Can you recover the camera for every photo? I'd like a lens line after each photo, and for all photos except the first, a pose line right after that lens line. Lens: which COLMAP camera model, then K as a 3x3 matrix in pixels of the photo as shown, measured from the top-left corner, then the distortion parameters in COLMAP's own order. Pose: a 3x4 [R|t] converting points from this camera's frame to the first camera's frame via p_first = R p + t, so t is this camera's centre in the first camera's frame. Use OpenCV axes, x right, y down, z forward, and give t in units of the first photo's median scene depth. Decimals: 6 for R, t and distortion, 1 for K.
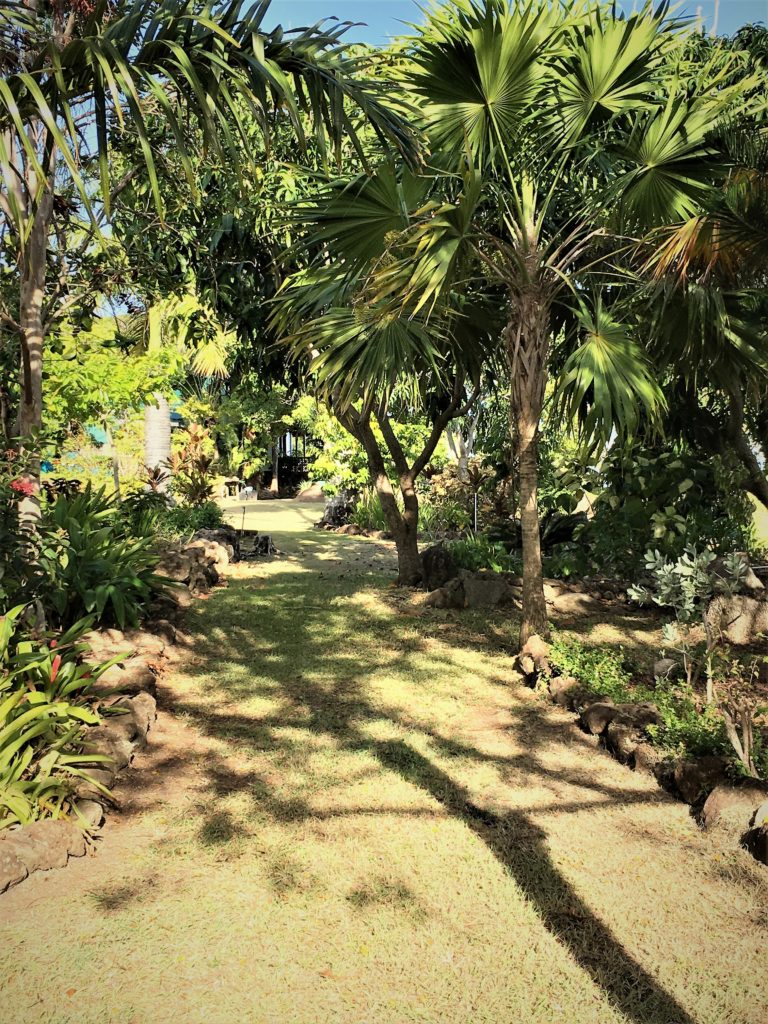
lens RADIAL K [[1330.5, 0, 381.4], [0, 1330.5, 515.0], [0, 0, 1]] dist [0.105273, 0.000000]
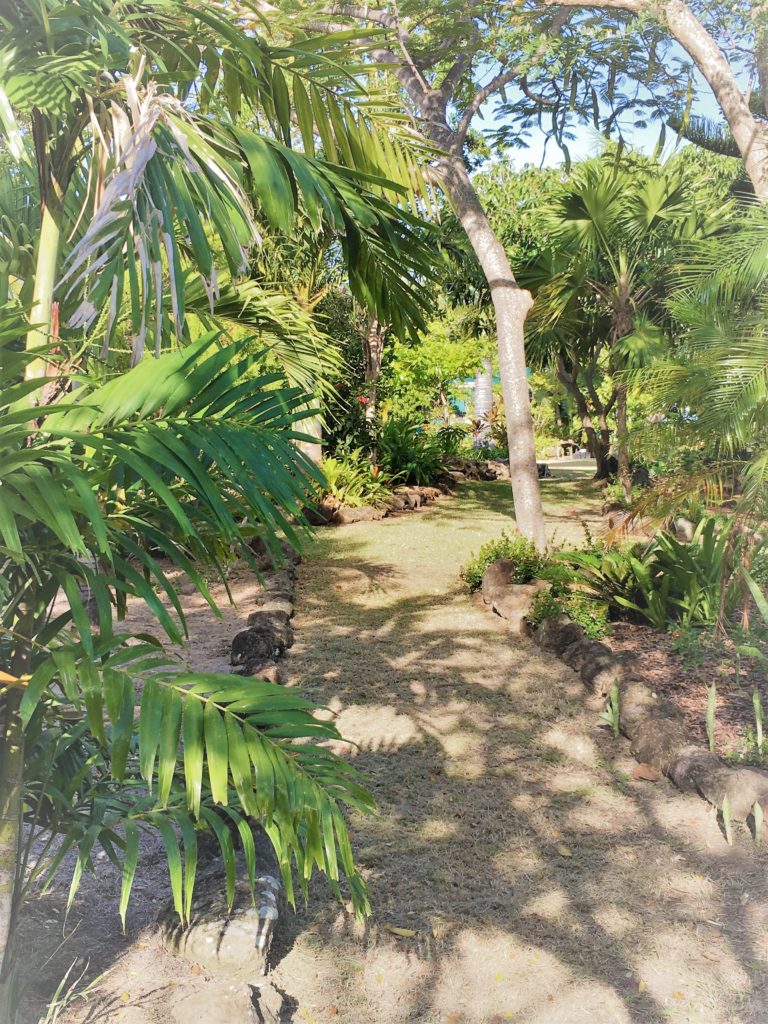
lens RADIAL K [[1330.5, 0, 383.5], [0, 1330.5, 510.5], [0, 0, 1]] dist [0.105273, 0.000000]
pose [[0.959547, 0.021014, -0.280765, 0.223990], [-0.017711, 0.999741, 0.014298, 0.069014], [0.280992, -0.008747, 0.959670, -0.659705]]
